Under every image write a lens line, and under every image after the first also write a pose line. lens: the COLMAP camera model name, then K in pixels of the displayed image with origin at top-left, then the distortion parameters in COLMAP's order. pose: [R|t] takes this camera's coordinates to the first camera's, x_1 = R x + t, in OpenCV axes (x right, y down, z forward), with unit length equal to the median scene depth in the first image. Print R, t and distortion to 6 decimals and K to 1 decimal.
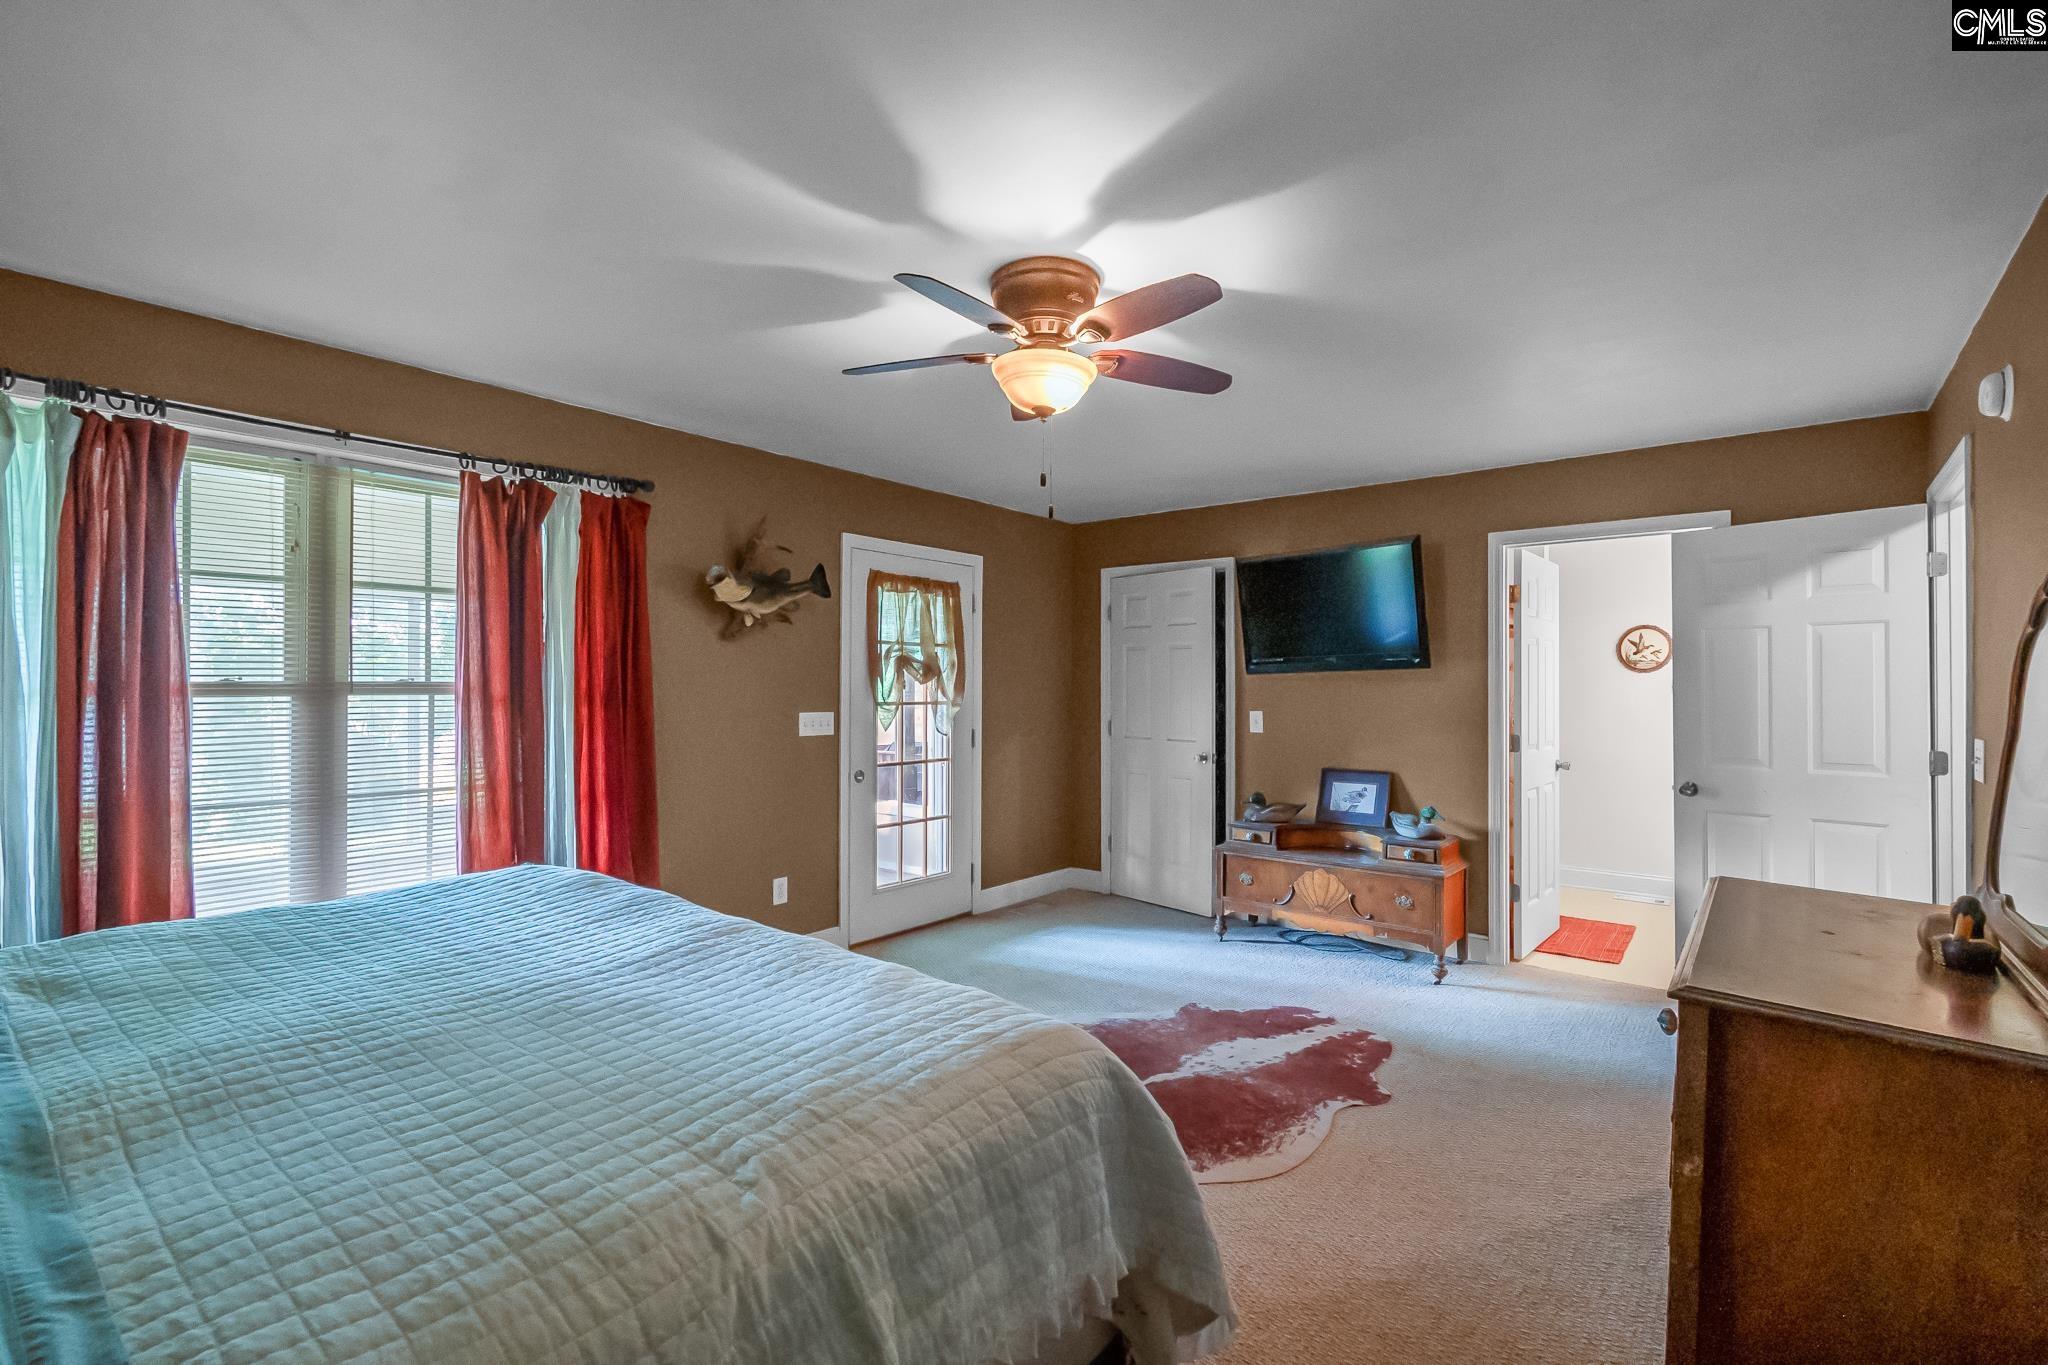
lens RADIAL K [[912.9, 0, 1030.9], [0, 912.9, 687.0], [0, 0, 1]] dist [0.002855, -0.000196]
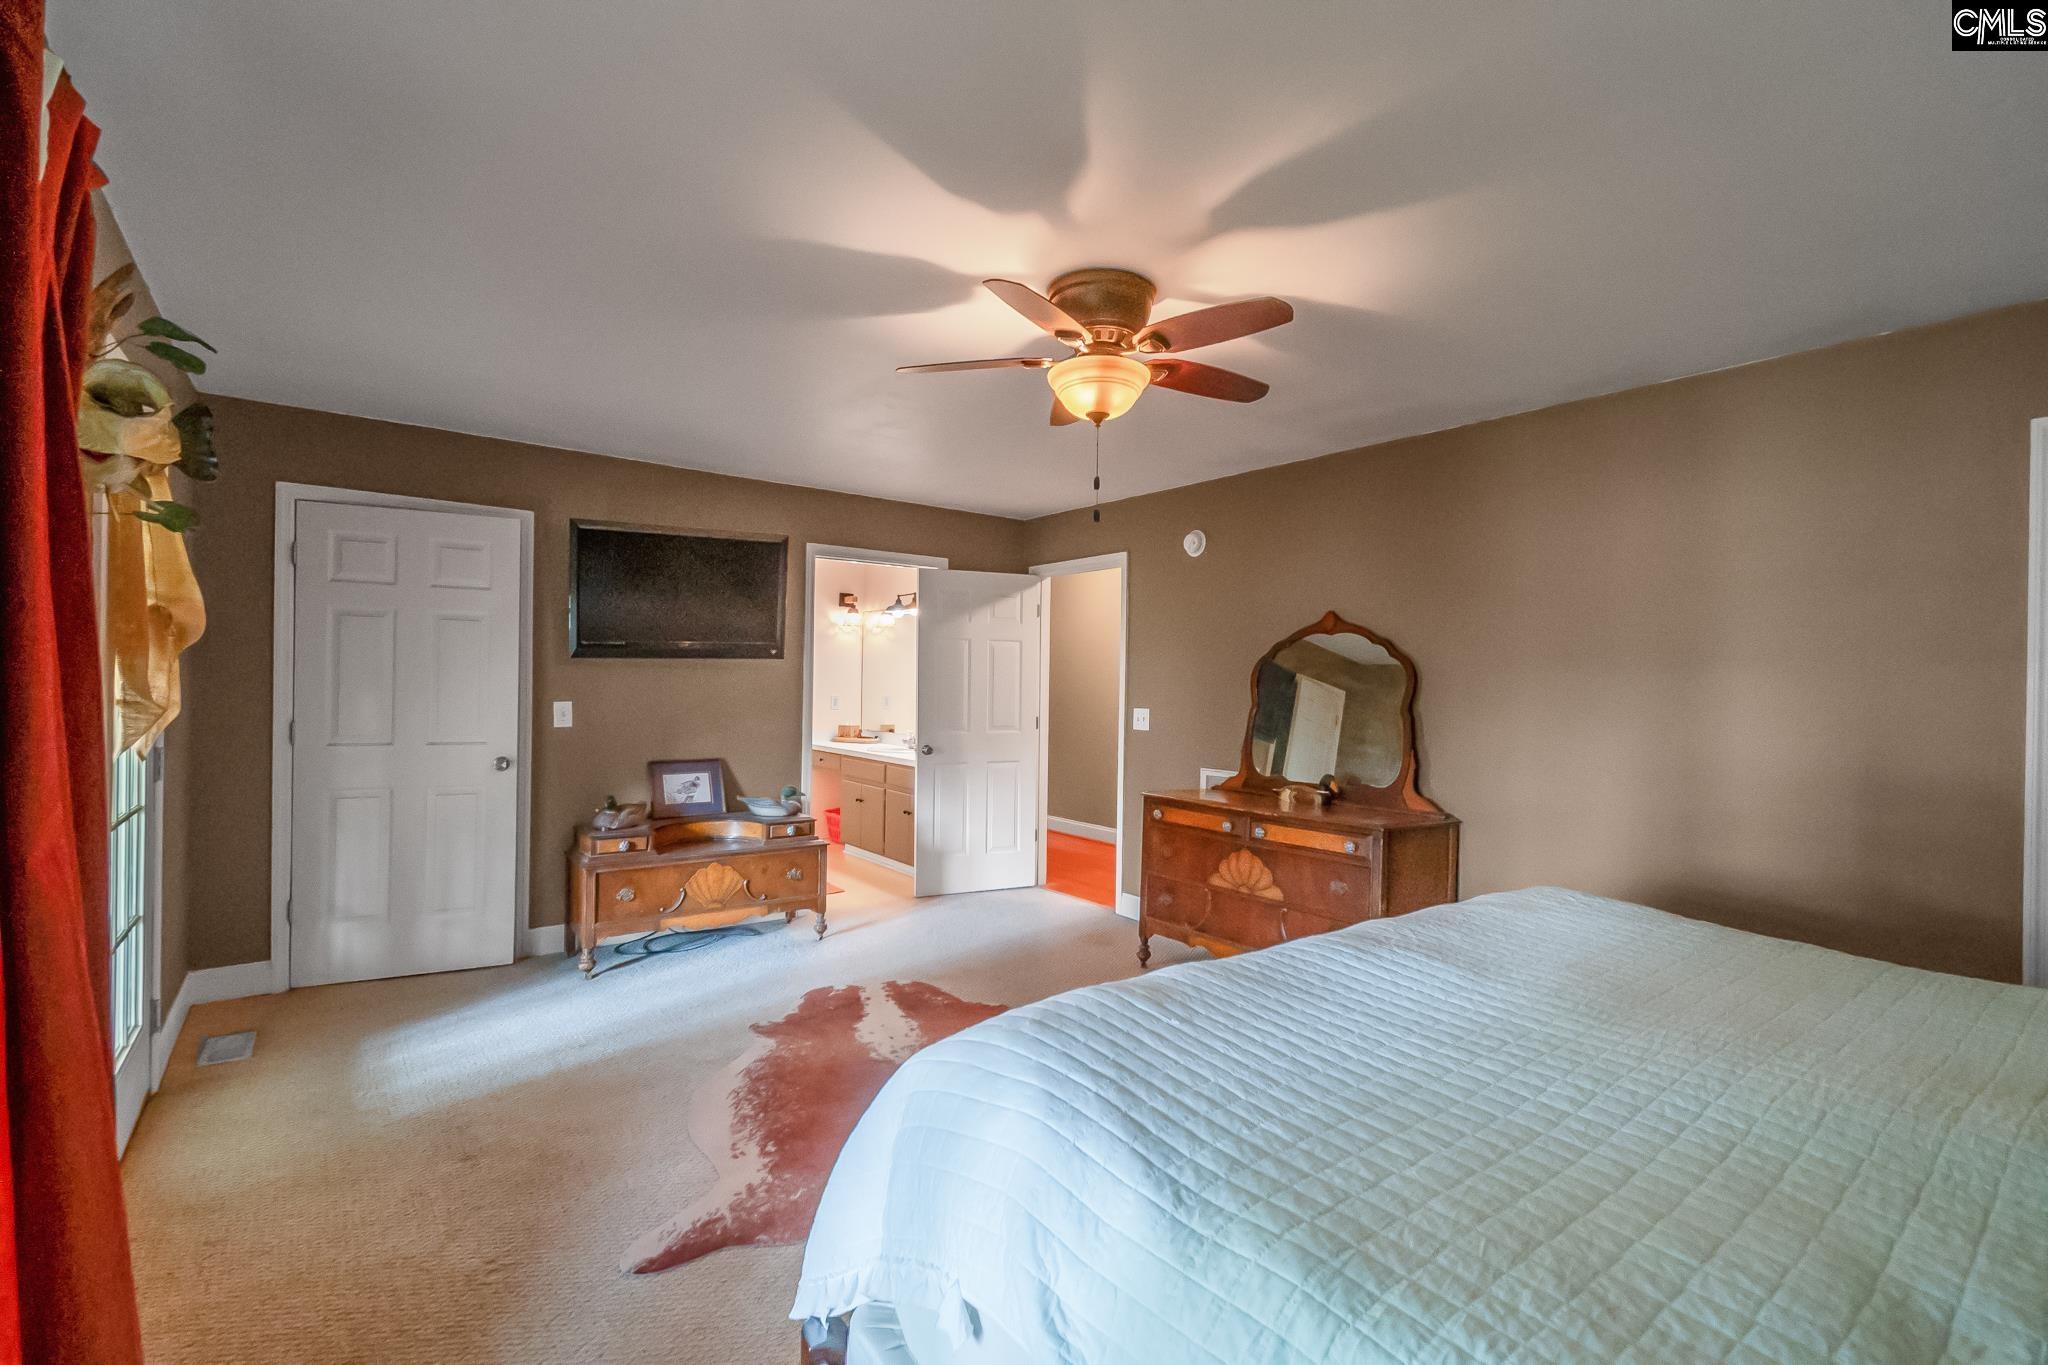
lens RADIAL K [[912.9, 0, 1030.9], [0, 912.9, 687.0], [0, 0, 1]] dist [0.002855, -0.000196]
pose [[0.234734, -0.005687, 0.972043, -0.567959], [-0.016329, 0.999819, 0.009792, -0.002752], [-0.971922, -0.018171, 0.234599, 0.467192]]
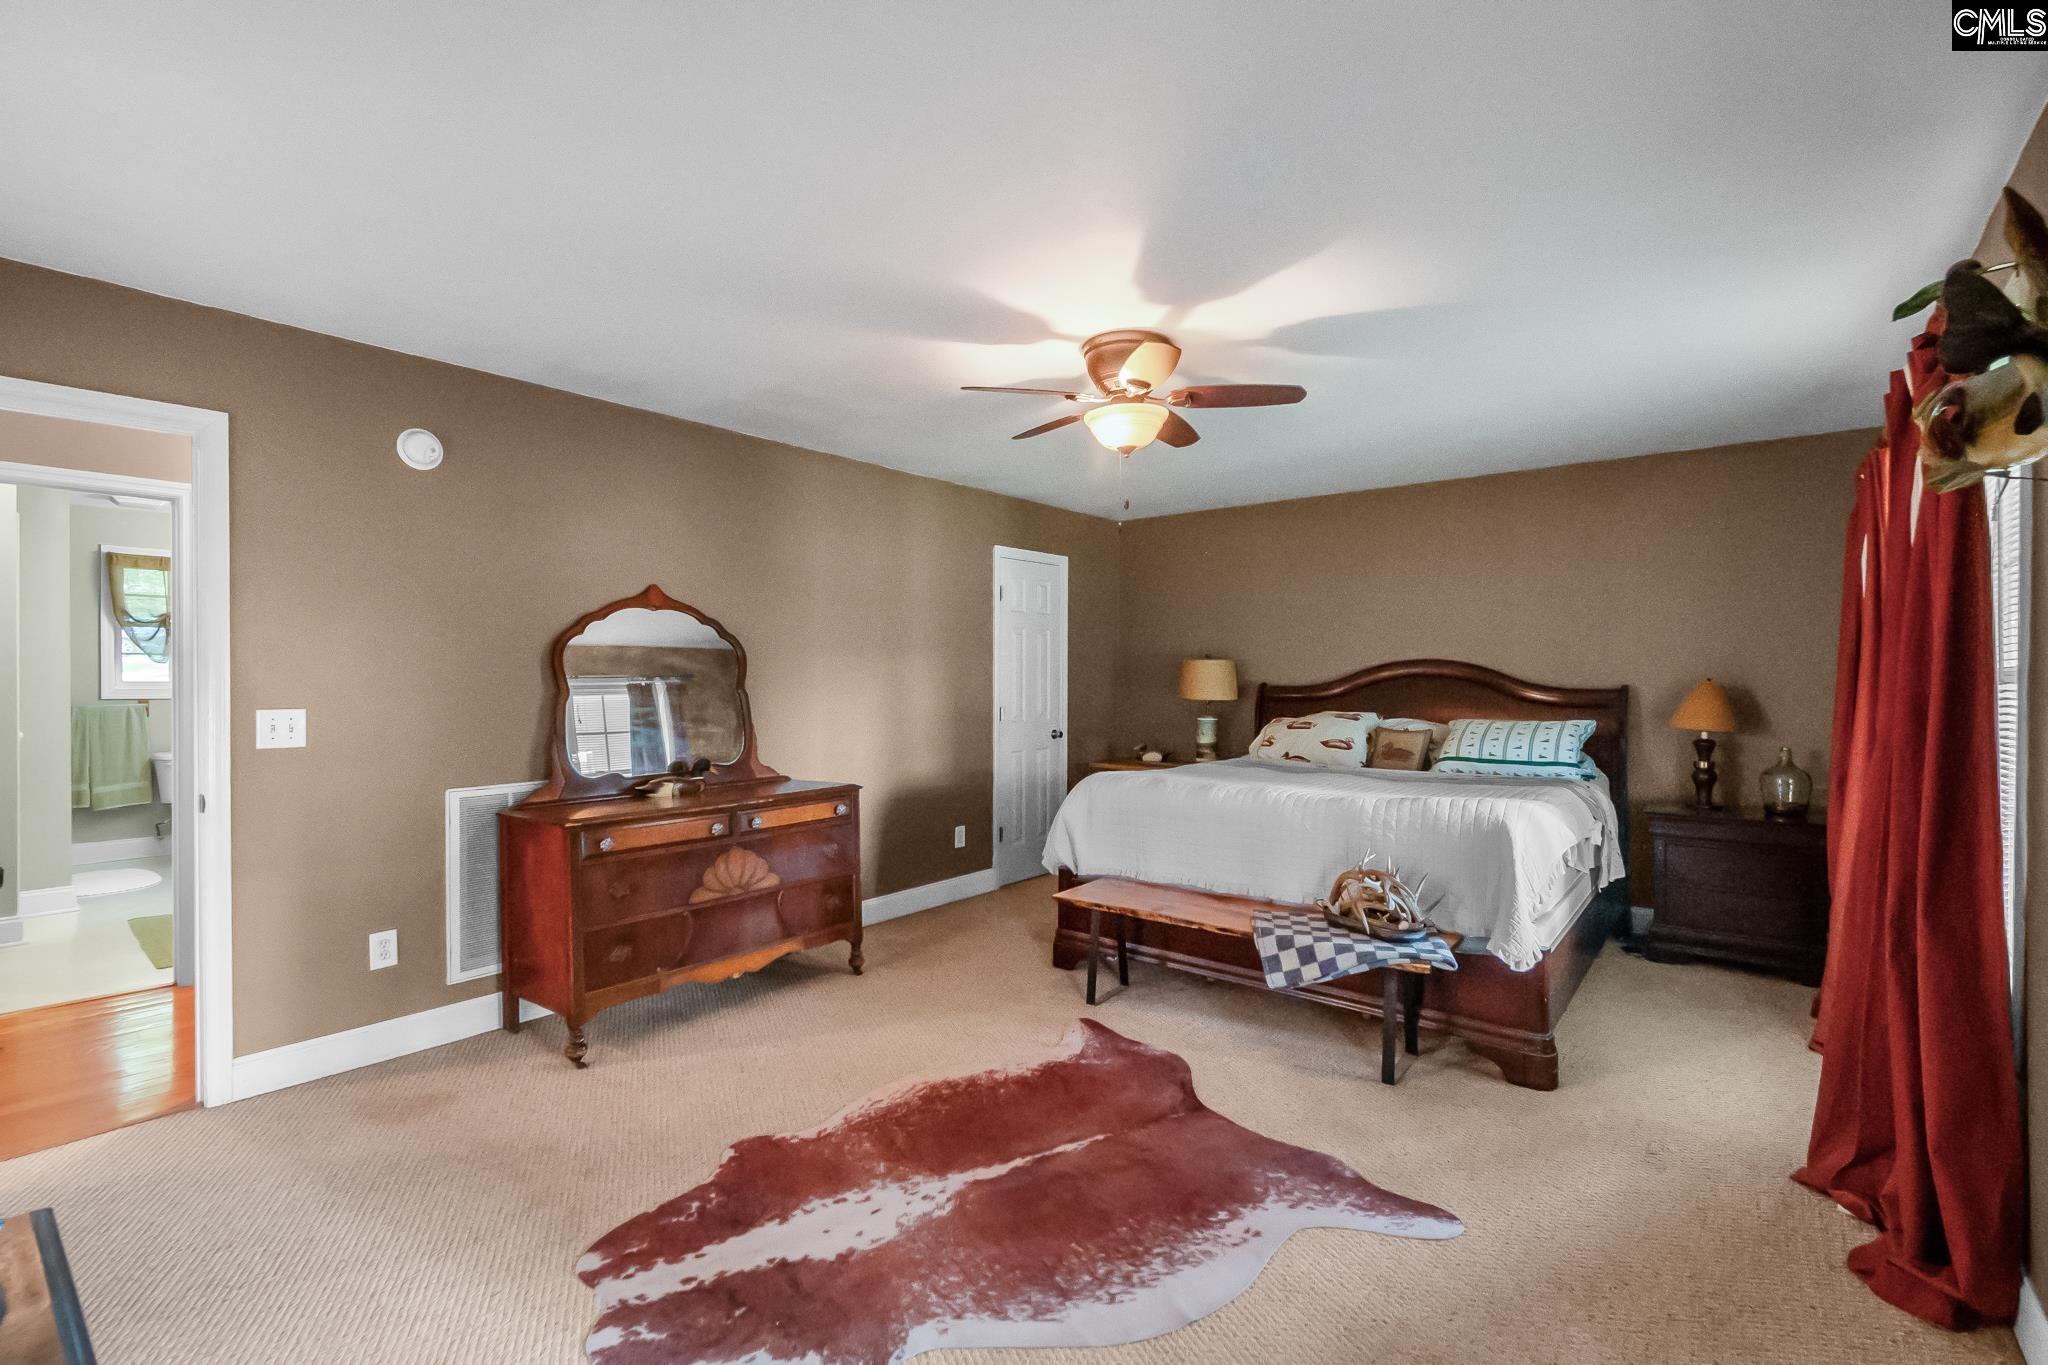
lens RADIAL K [[912.9, 0, 1030.9], [0, 912.9, 687.0], [0, 0, 1]] dist [0.002855, -0.000196]
pose [[-0.999958, -0.008590, -0.003183, 0.083458], [-0.008638, 0.999842, 0.015553, 0.003350], [0.003049, 0.015579, -0.999874, 1.276422]]
